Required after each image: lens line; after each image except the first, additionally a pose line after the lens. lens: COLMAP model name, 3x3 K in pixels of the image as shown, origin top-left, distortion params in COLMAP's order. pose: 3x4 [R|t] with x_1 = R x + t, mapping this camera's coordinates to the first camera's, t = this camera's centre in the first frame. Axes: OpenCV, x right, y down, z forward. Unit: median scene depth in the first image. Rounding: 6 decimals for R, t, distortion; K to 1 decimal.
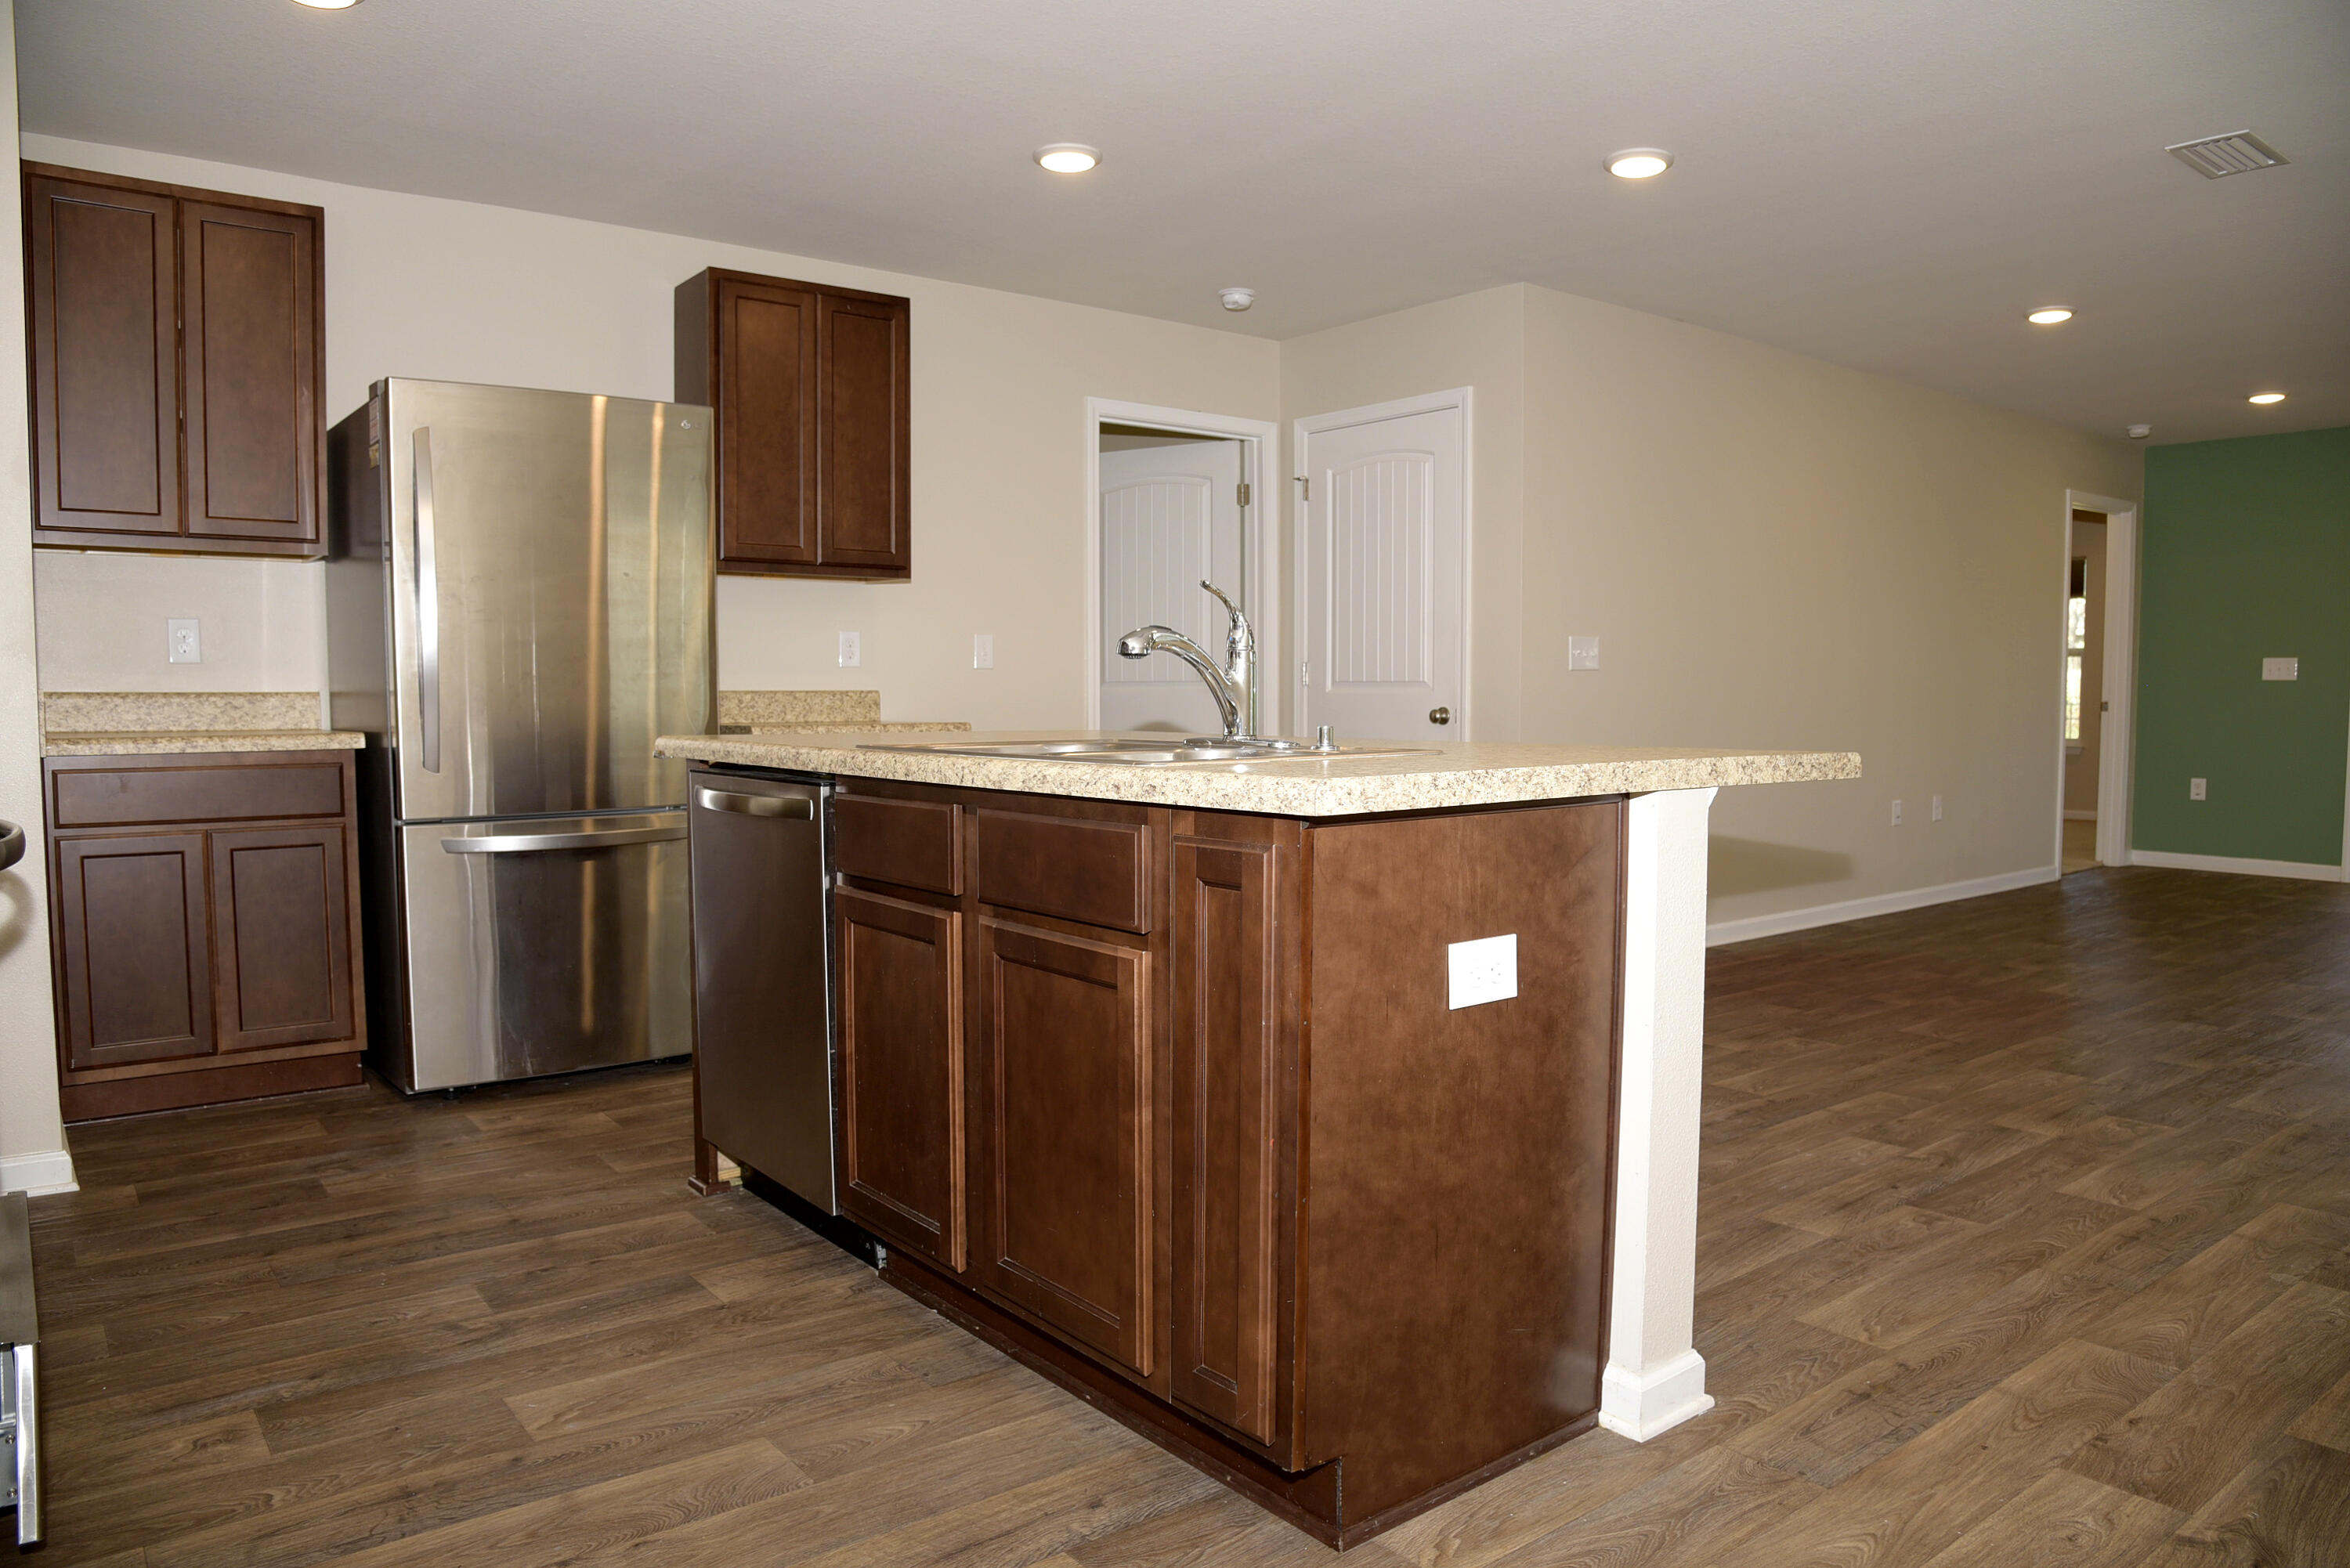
lens RADIAL K [[1583.7, 0, 1177.8], [0, 1583.7, 789.5], [0, 0, 1]] dist [-0.101094, 0.040339]
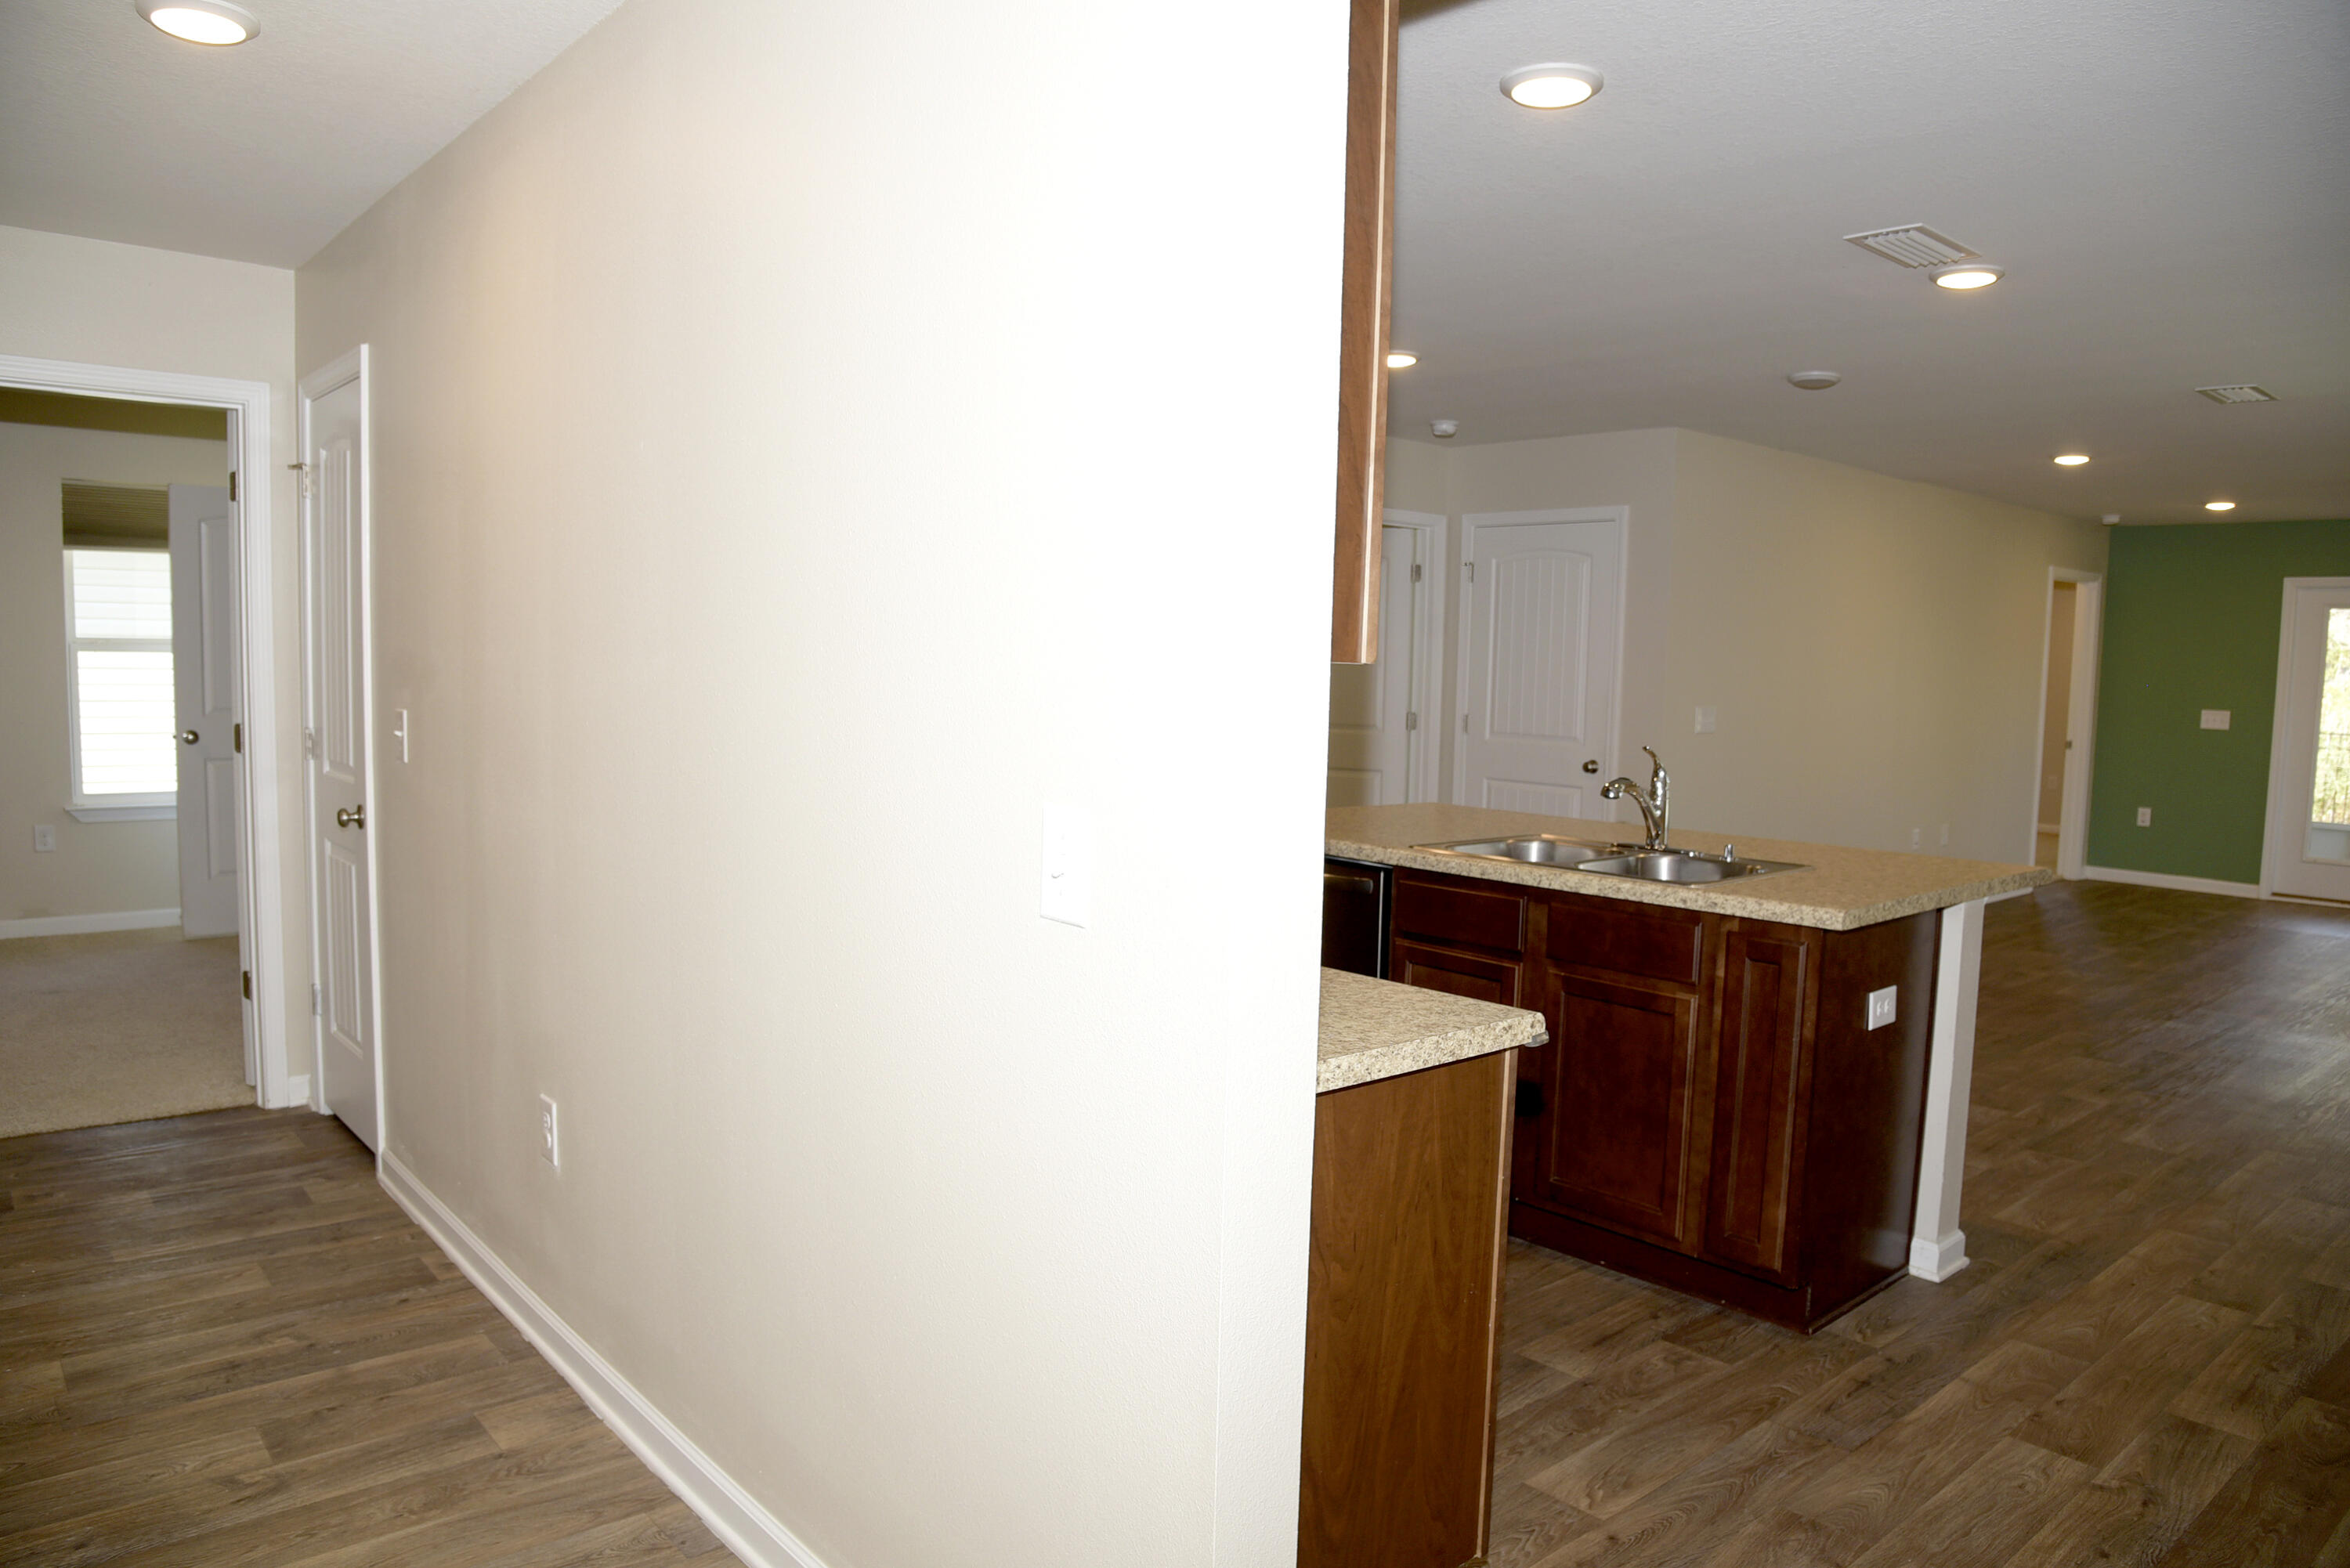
lens RADIAL K [[1583.7, 0, 1175.6], [0, 1583.7, 781.4], [0, 0, 1]] dist [-0.101094, 0.040339]
pose [[0.998158, 0.020497, 0.057109, -0.601412], [-0.021604, 0.999589, 0.018839, -0.131792], [-0.056700, -0.020038, 0.998190, -0.583188]]
